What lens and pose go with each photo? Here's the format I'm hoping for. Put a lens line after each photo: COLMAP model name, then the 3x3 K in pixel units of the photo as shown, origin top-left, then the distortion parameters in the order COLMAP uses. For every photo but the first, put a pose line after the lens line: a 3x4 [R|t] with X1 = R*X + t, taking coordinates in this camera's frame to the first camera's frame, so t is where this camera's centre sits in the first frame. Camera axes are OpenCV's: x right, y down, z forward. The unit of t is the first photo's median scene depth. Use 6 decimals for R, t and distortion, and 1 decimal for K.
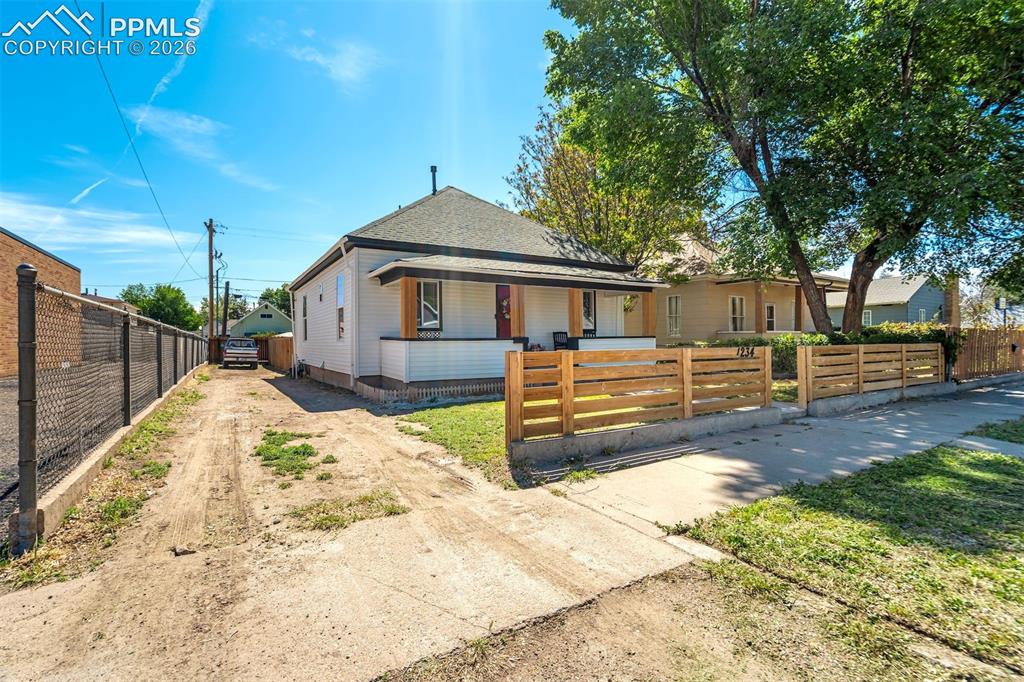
lens RADIAL K [[472.3, 0, 499.5], [0, 472.3, 338.7], [0, 0, 1]] dist [-0.063486, 0.025708]
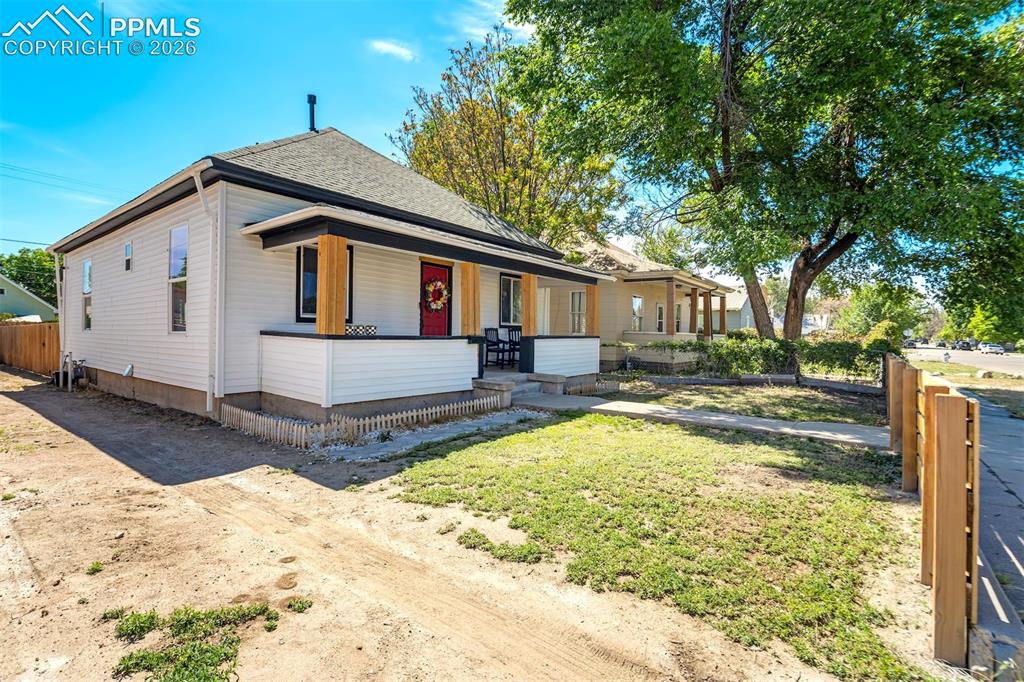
lens RADIAL K [[472.3, 0, 499.5], [0, 472.3, 338.7], [0, 0, 1]] dist [-0.063486, 0.025708]
pose [[0.926520, 0.016160, 0.375898, -0.162445], [-0.021940, 0.999698, 0.011100, -0.005745], [-0.375605, -0.018531, 0.926594, 0.263658]]
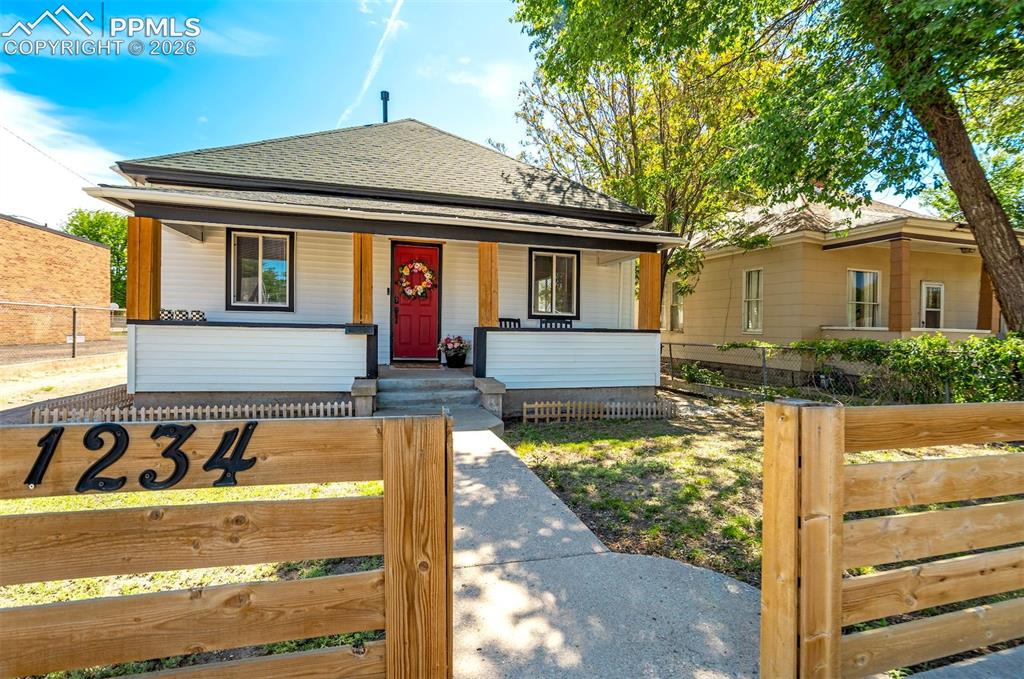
lens RADIAL K [[462.4, 0, 514.7], [0, 462.4, 337.3], [0, 0, 1]] dist [-0.036406, 0.000291]
pose [[0.966089, 0.034864, -0.255846, 0.308724], [-0.029427, 0.999253, 0.025047, -0.005257], [0.256528, -0.016669, 0.966393, 0.421042]]
